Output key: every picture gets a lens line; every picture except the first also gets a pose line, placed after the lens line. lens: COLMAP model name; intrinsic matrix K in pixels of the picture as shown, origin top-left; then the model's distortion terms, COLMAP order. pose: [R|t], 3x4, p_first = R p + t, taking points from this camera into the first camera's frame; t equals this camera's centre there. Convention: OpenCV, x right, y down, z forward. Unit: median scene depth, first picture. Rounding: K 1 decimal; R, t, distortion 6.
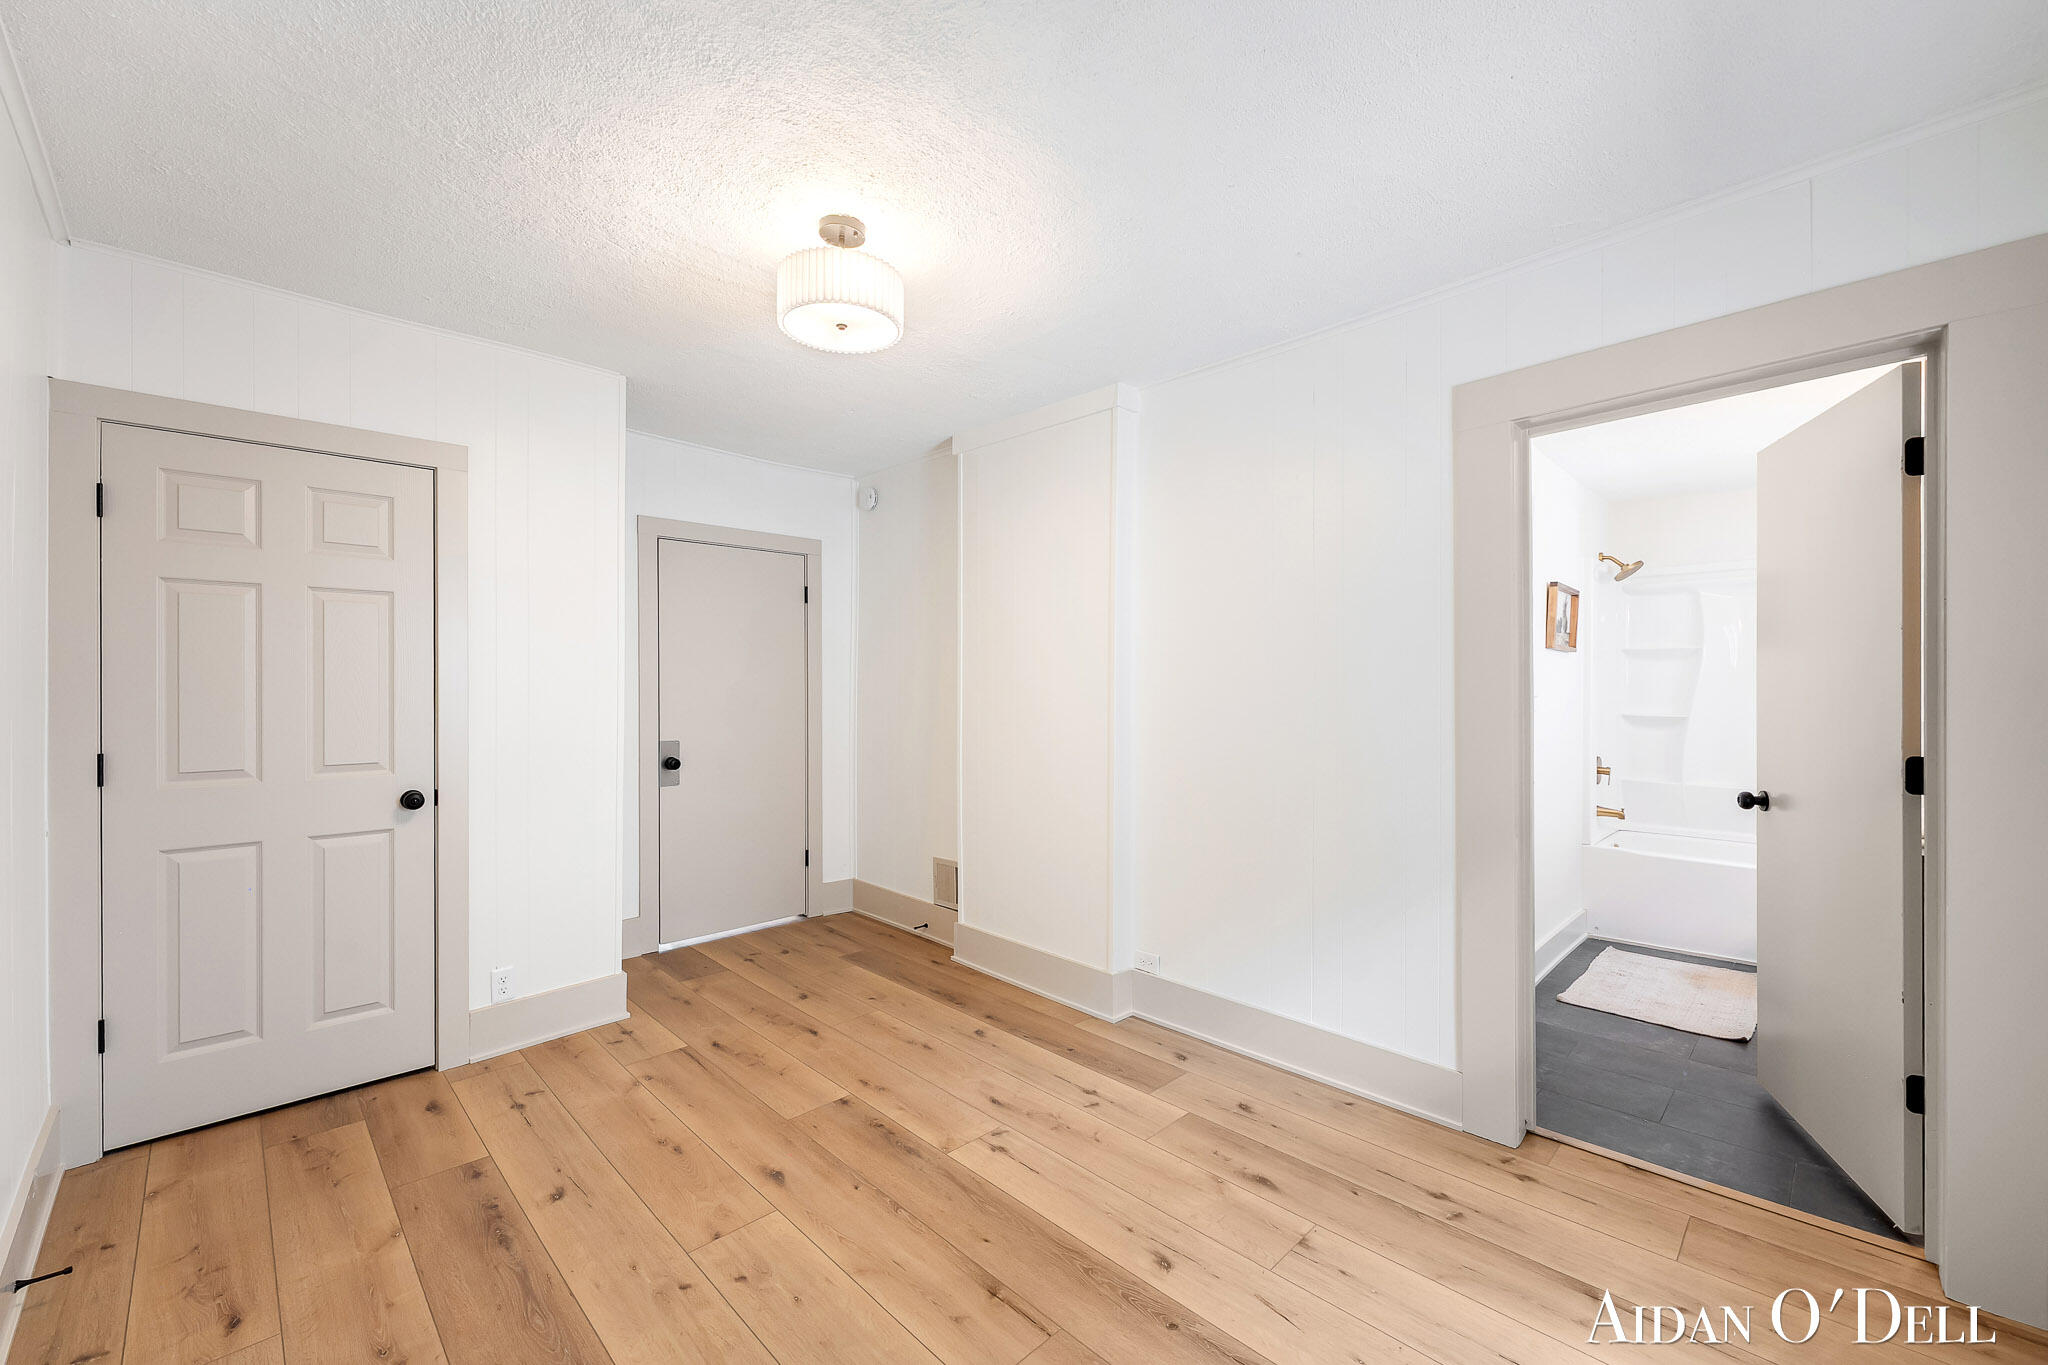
lens RADIAL K [[822.0, 0, 1017.1], [0, 822.0, 673.4], [0, 0, 1]] dist [0.001184, 0.000165]
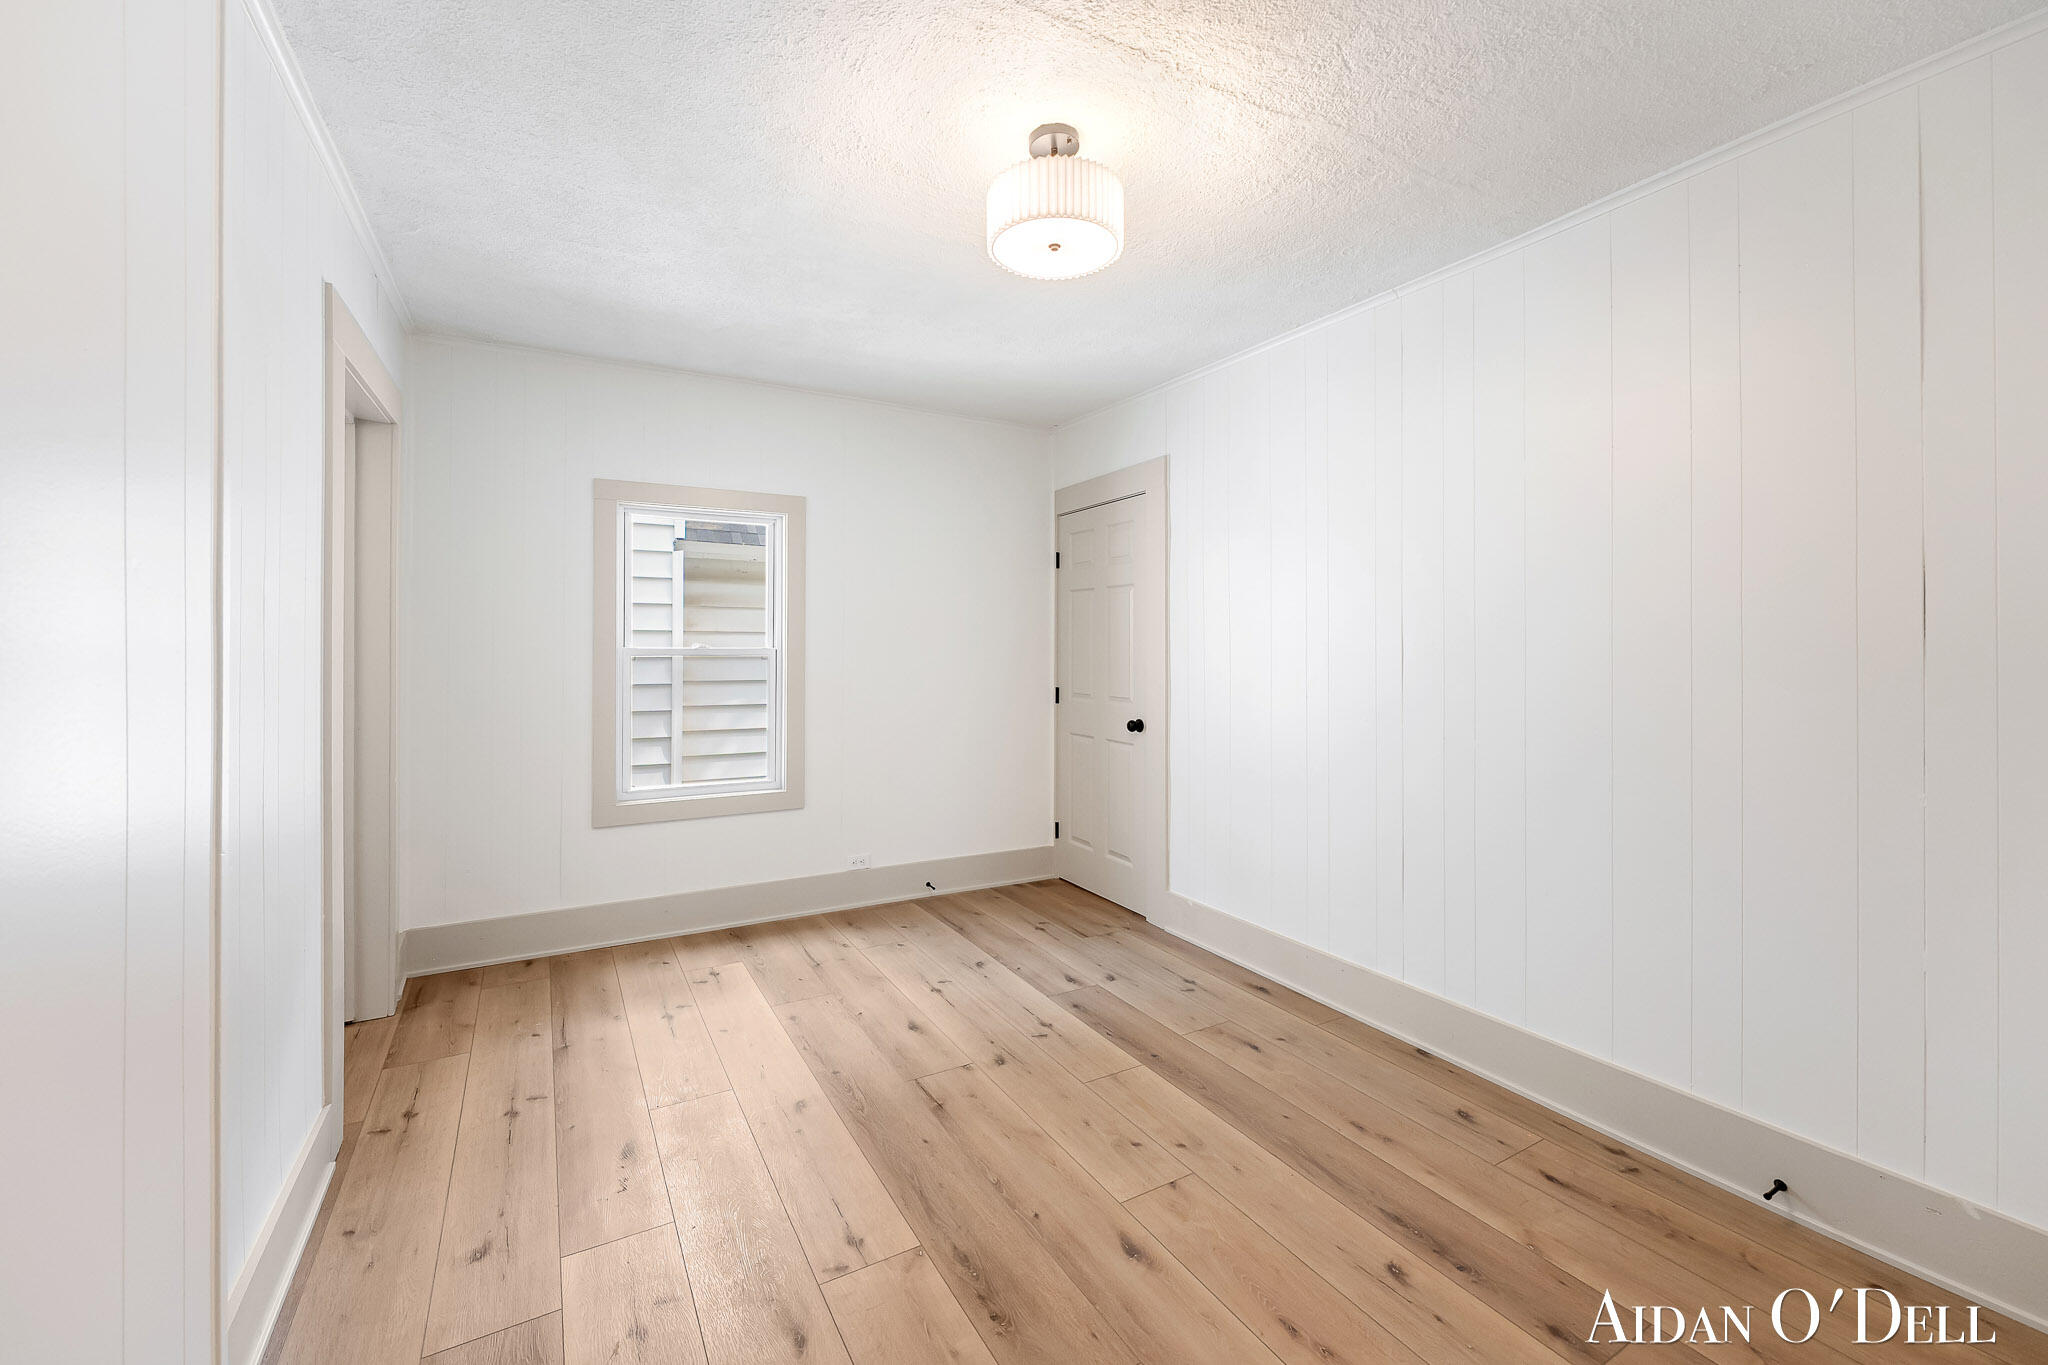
lens RADIAL K [[822.0, 0, 1017.1], [0, 822.0, 673.4], [0, 0, 1]] dist [0.001184, 0.000165]
pose [[-0.967947, -0.010160, 0.250948, -0.400547], [-0.006710, 0.999871, 0.014596, 0.036529], [-0.251064, 0.012445, -0.967891, 1.899039]]
